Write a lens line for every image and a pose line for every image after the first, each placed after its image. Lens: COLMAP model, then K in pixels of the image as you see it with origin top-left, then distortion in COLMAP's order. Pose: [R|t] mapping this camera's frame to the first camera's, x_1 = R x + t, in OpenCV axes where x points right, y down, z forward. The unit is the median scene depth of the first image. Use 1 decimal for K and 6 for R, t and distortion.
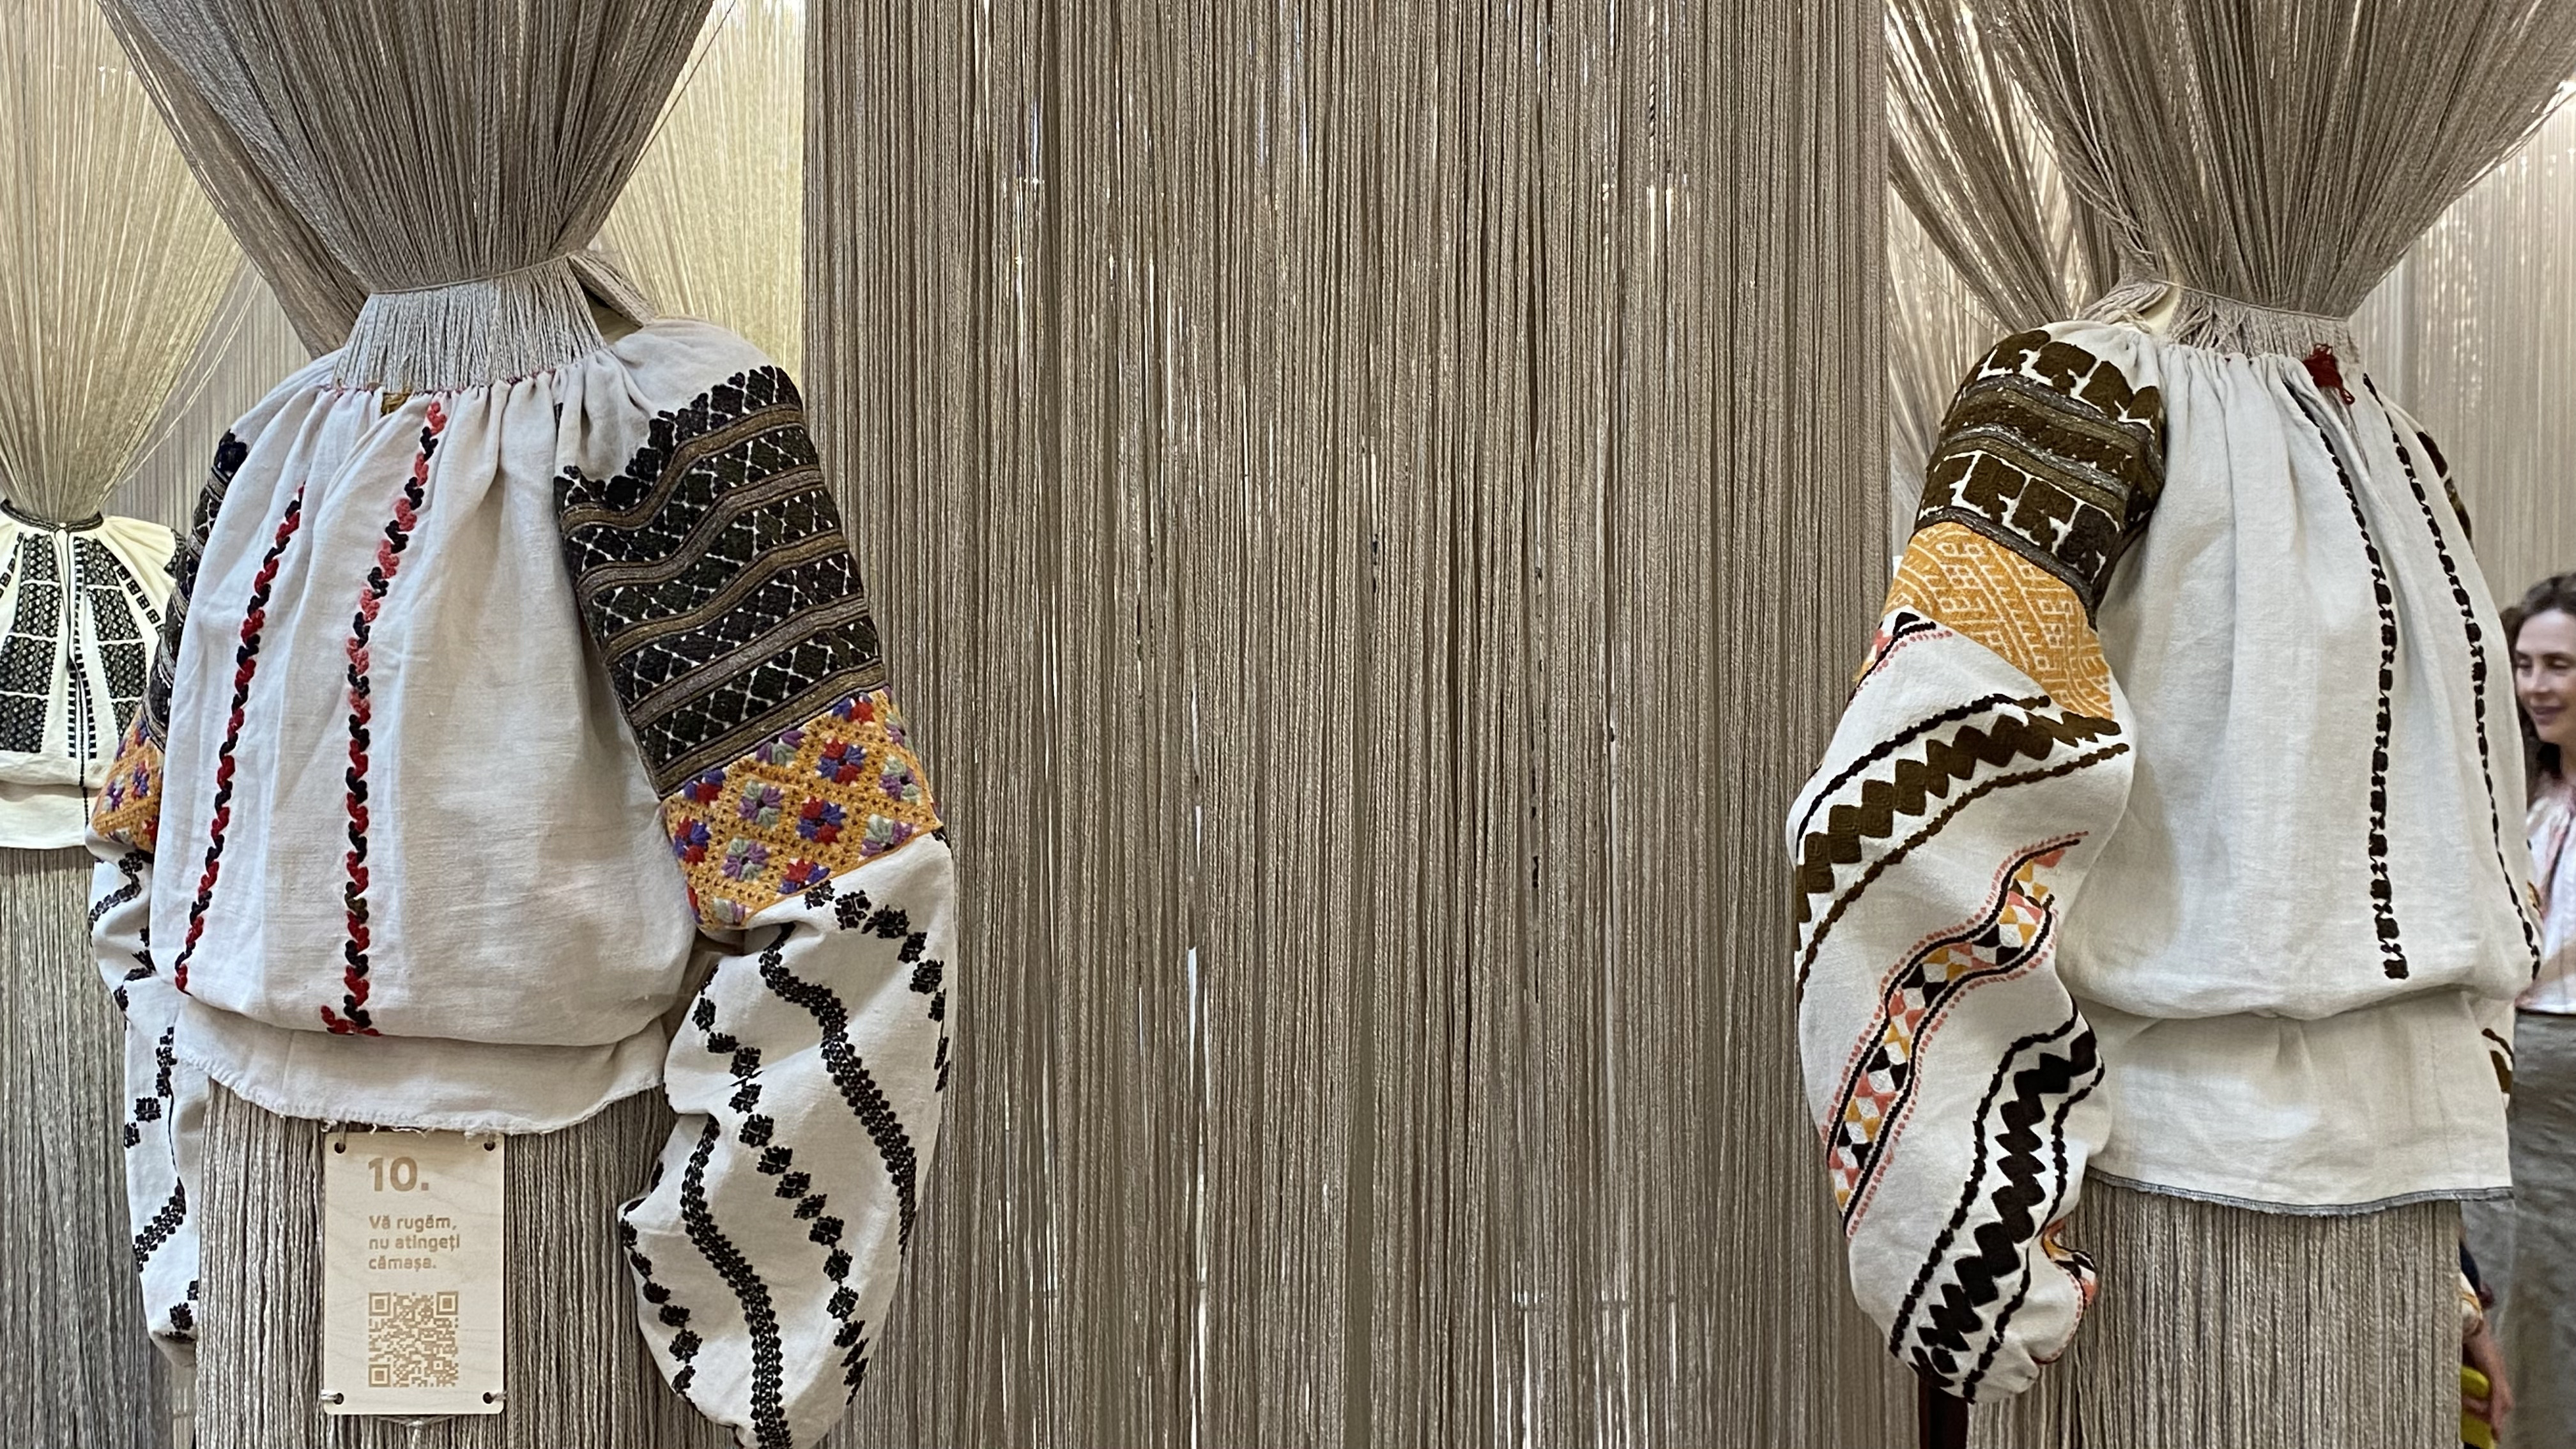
lens RADIAL K [[2970.7, 0, 1285.5], [0, 2970.7, 709.5], [0, 0, 1]] dist [0.077438, 0.000000]
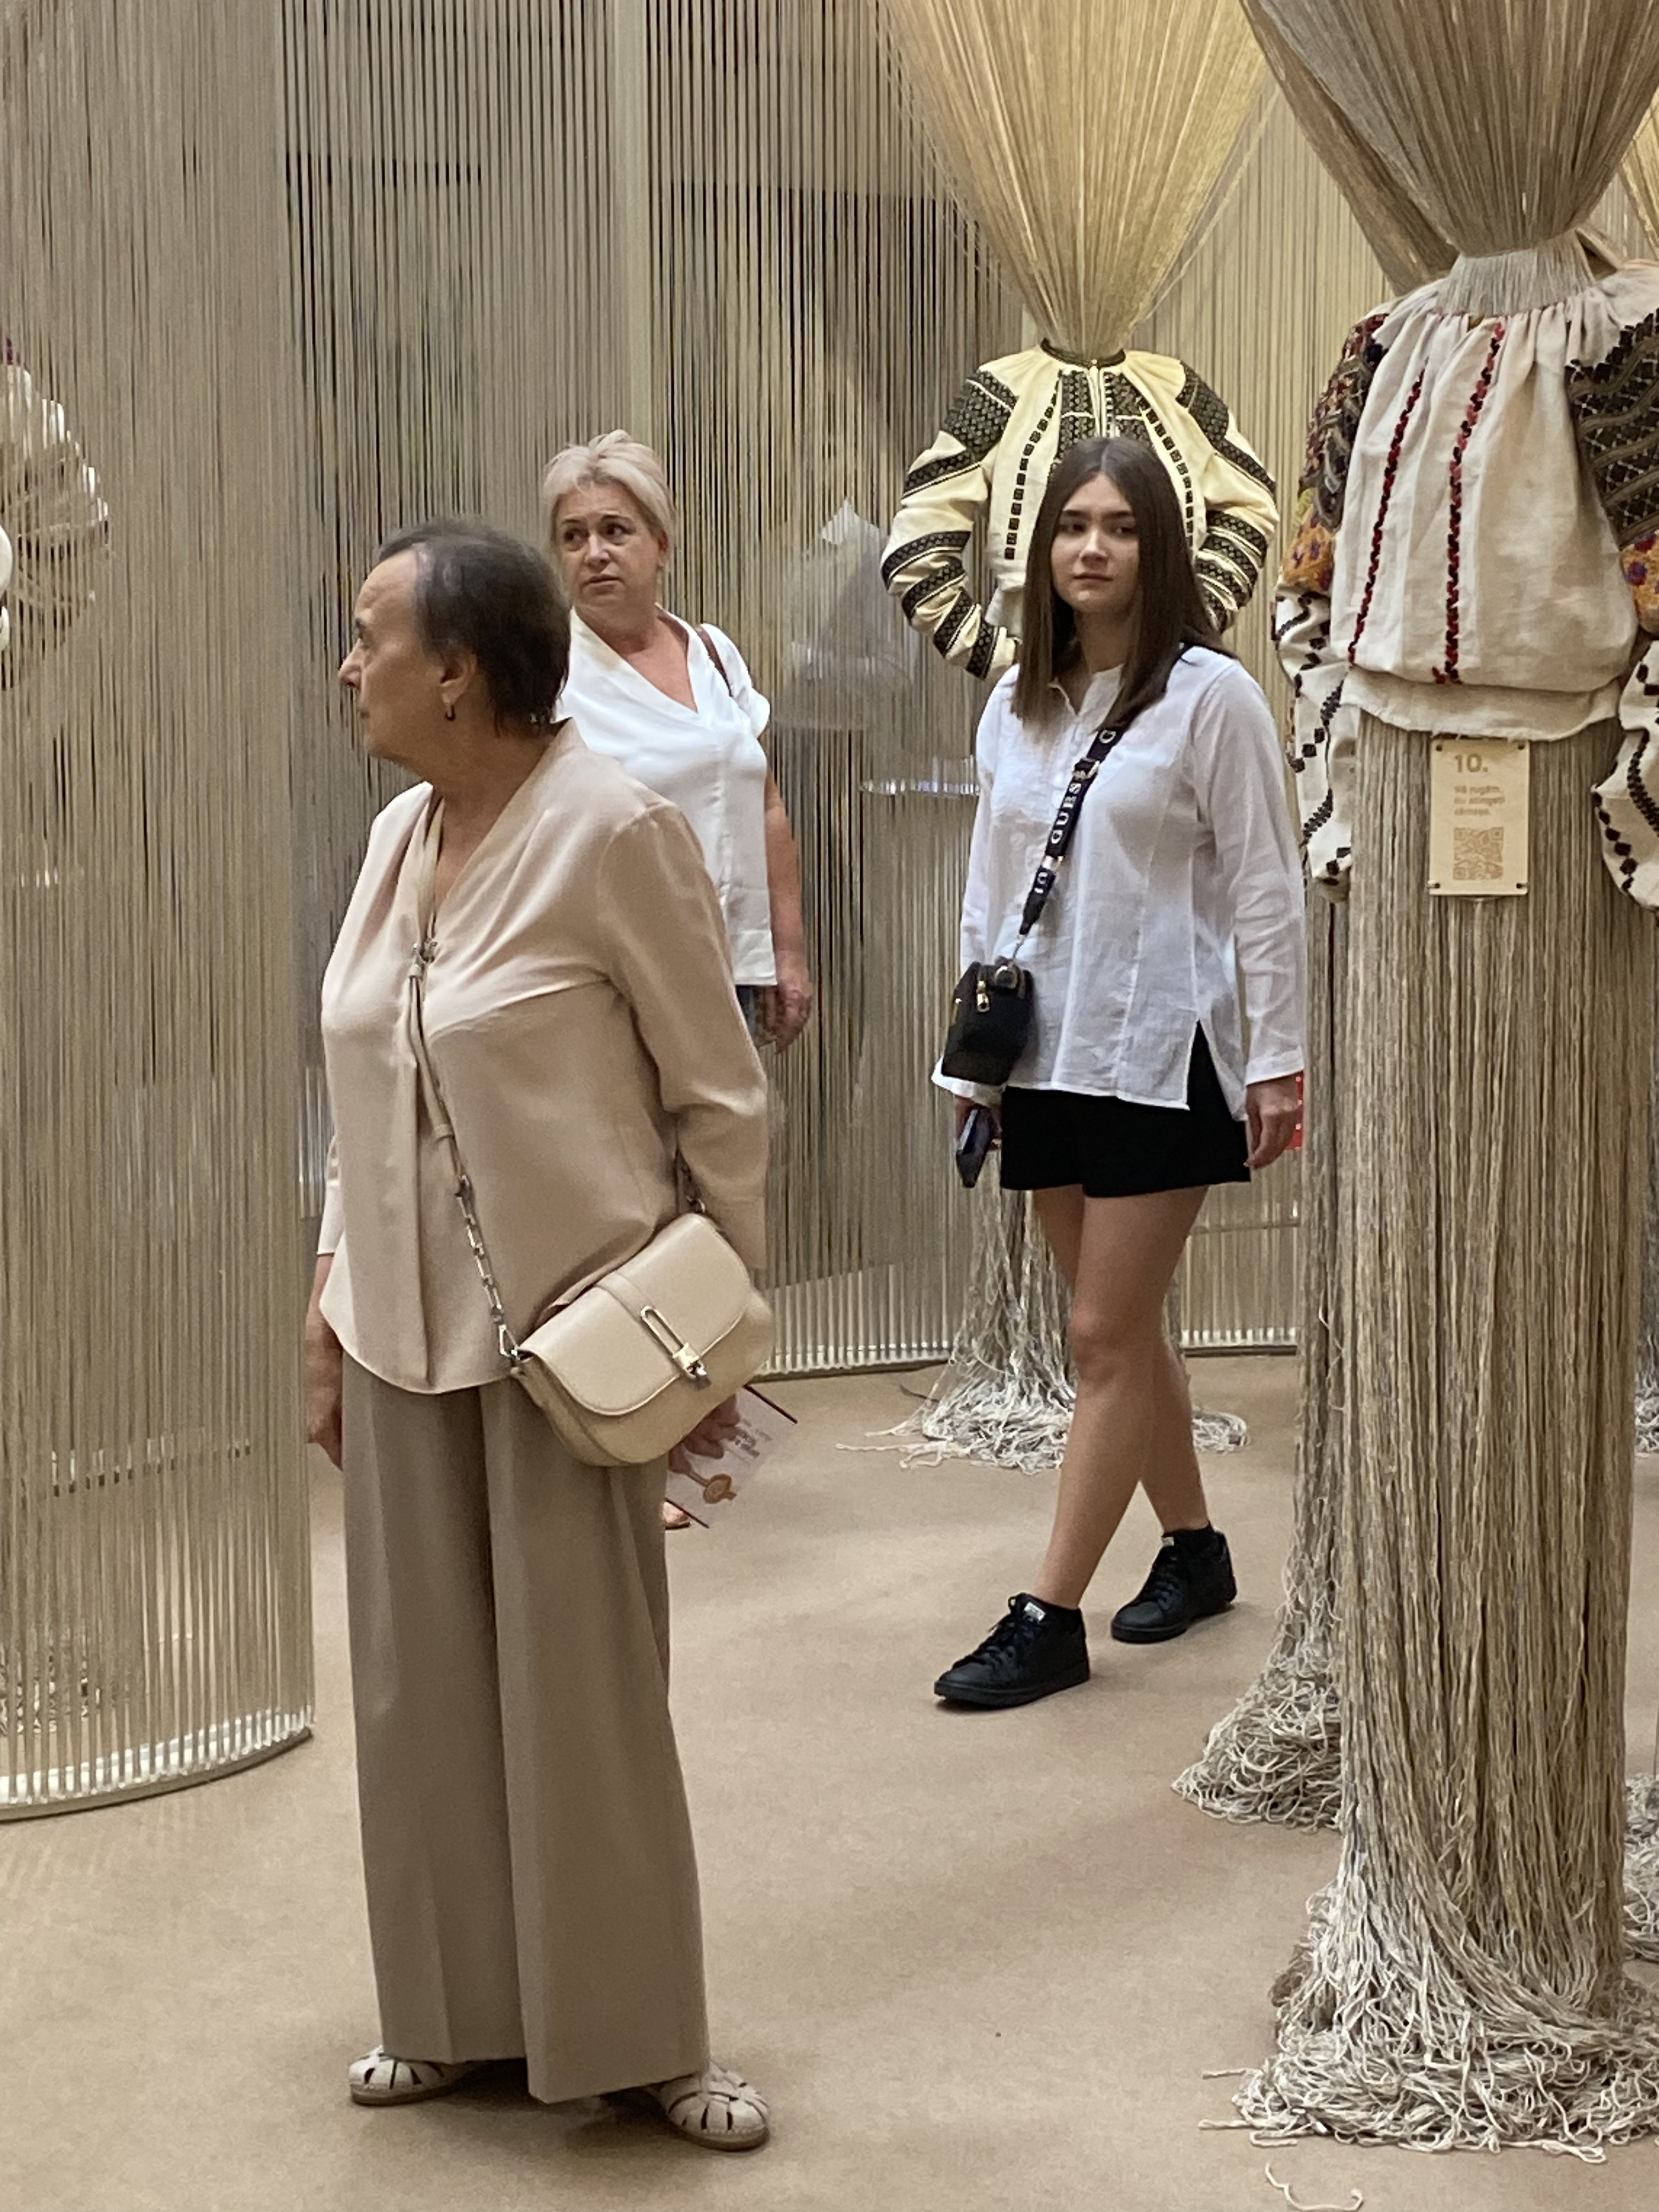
lens RADIAL K [[4478.6, 0, 830.3], [0, 4478.6, 1099.8], [0, 0, 1]] dist [0.189839, 0.000000]
pose [[0.929761, 0.039855, -0.365999, 0.341495], [0.003980, 0.992977, 0.118240, 0.034696], [0.368142, -0.111392, 0.923073, -1.649090]]
